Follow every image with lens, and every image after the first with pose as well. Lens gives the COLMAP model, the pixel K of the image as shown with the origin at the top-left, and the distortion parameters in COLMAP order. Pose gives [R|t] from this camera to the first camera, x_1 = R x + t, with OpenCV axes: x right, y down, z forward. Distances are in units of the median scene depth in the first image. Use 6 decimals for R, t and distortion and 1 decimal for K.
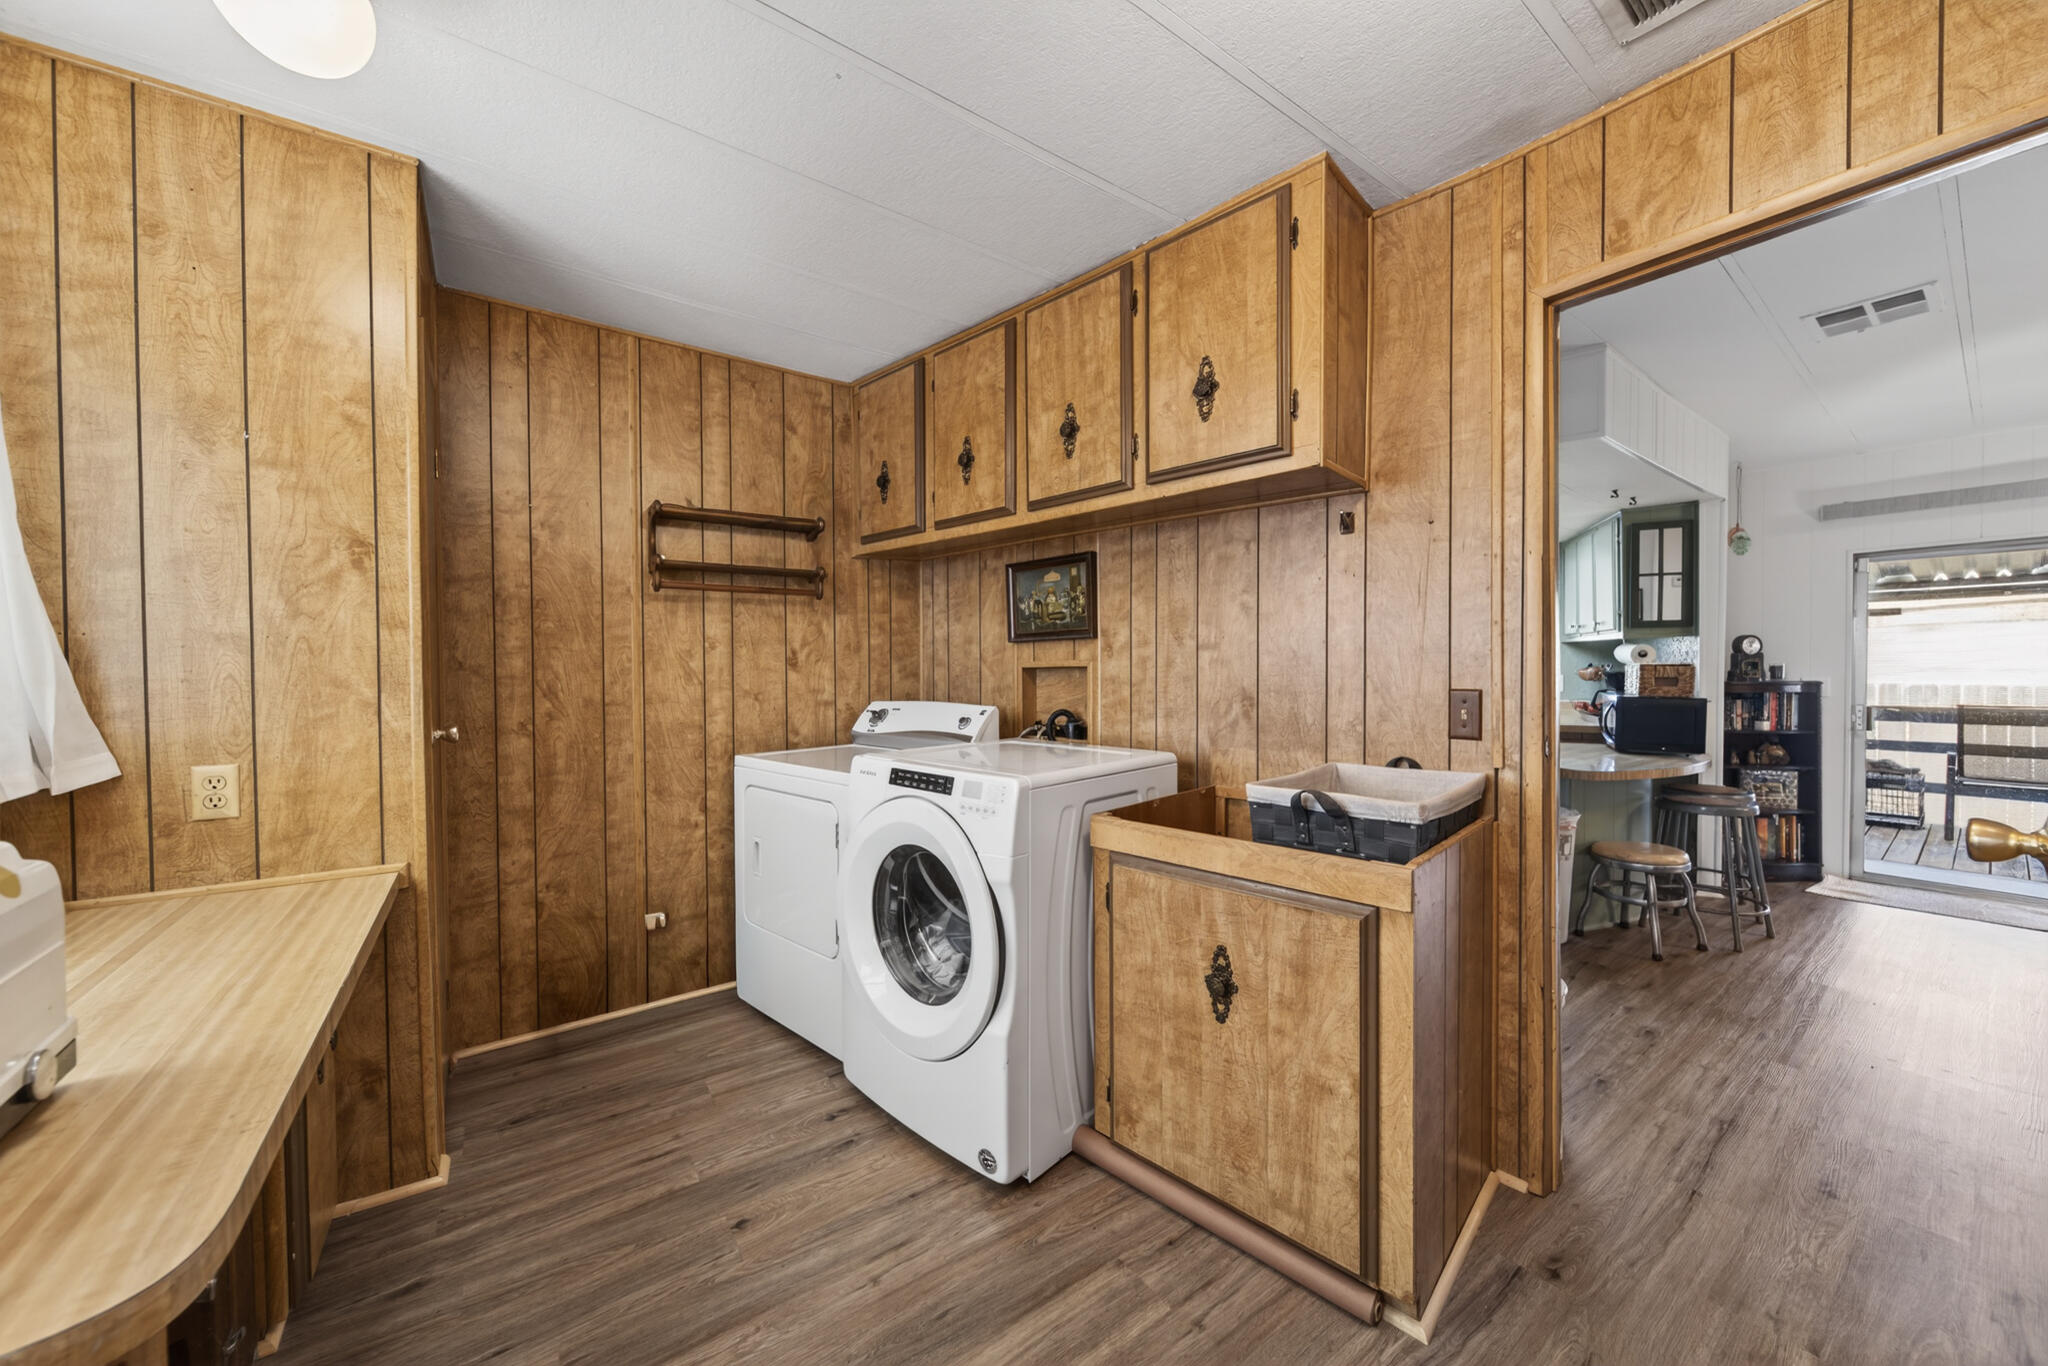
lens RADIAL K [[716.9, 0, 1026.6], [0, 716.9, 684.6], [0, 0, 1]] dist [-0.002714, -0.001287]
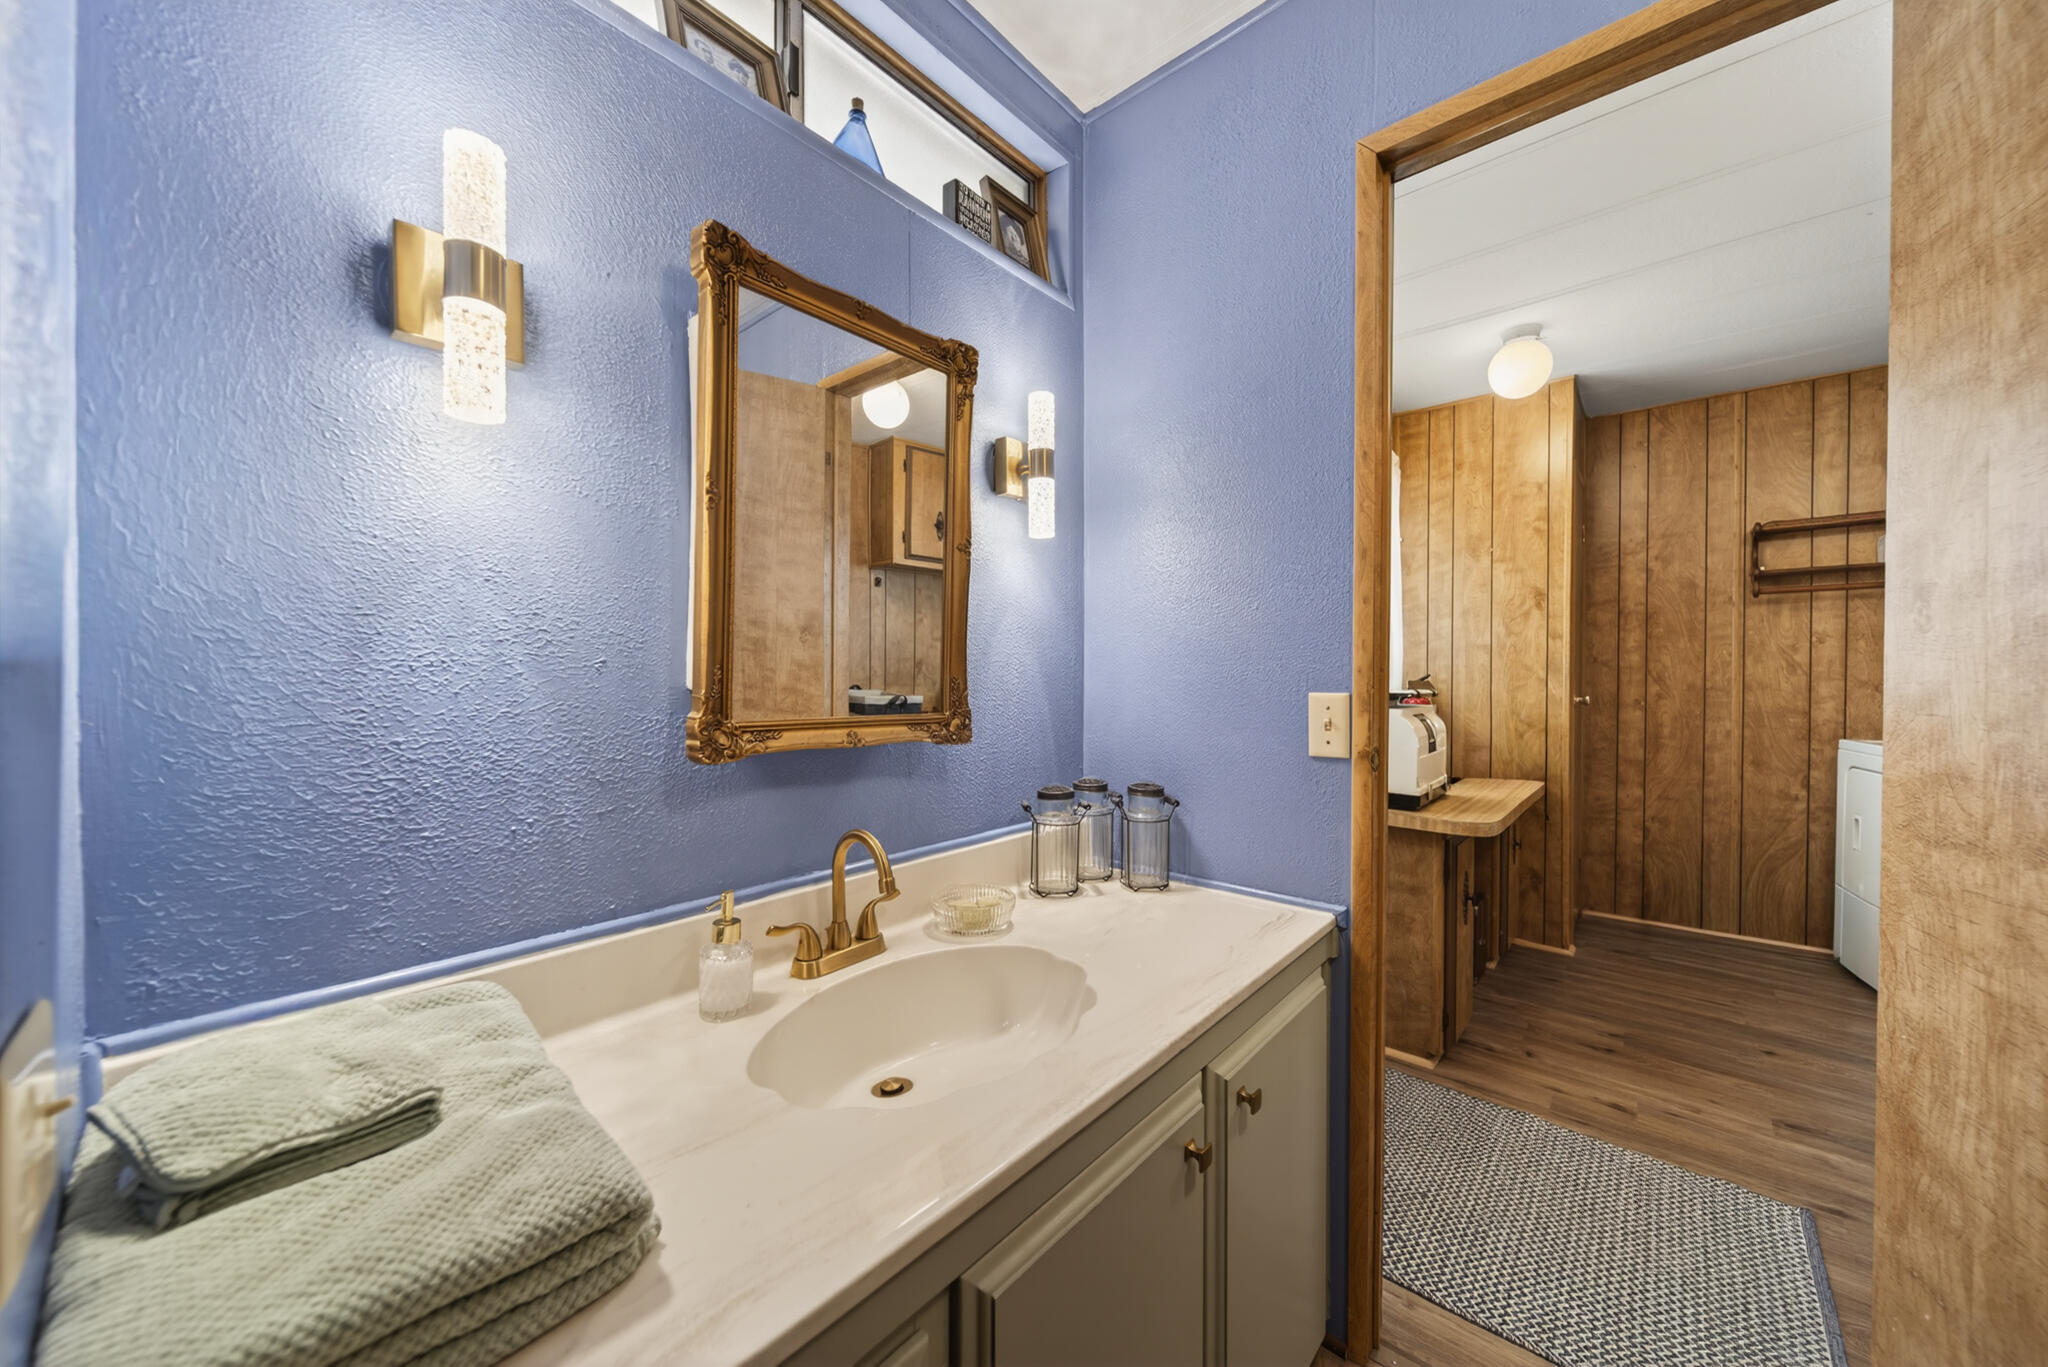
lens RADIAL K [[716.9, 0, 1035.1], [0, 716.9, 680.4], [0, 0, 1]] dist [-0.002714, -0.001287]
pose [[0.215452, 0.013774, -0.976417, 0.422712], [-0.022571, 0.999704, 0.009122, 0.028511], [0.976254, 0.020073, 0.215699, -0.474015]]
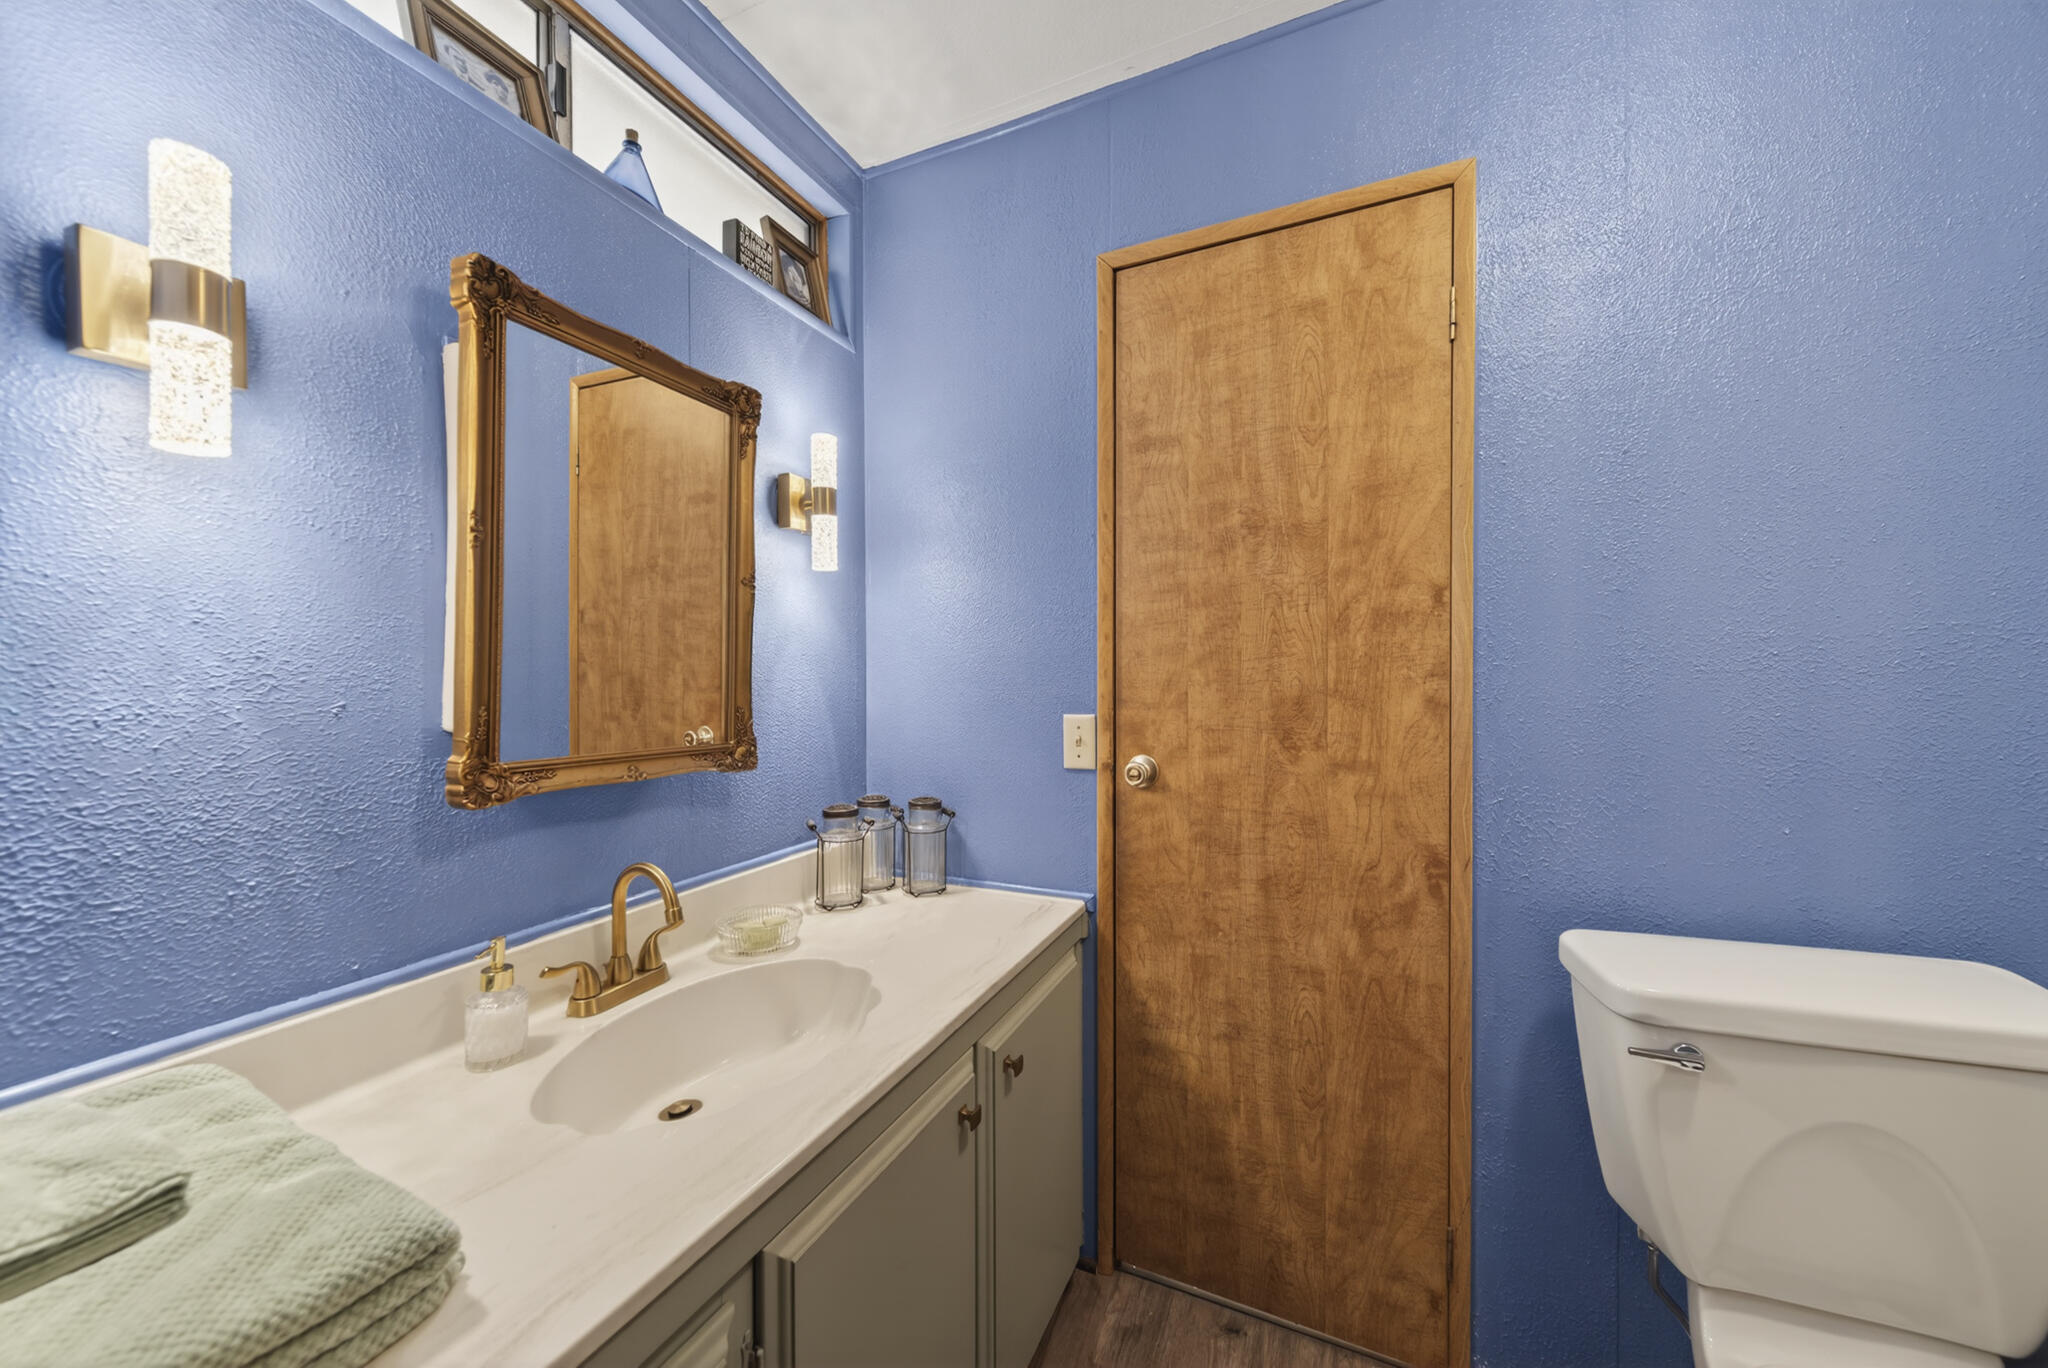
lens RADIAL K [[716.9, 0, 1030.6], [0, 716.9, 682.2], [0, 0, 1]] dist [-0.002714, -0.001287]
pose [[0.490138, 0.011104, -0.871574, 0.592662], [-0.017699, 0.999839, 0.002785, -0.033036], [0.871465, 0.014061, 0.490256, -0.530082]]
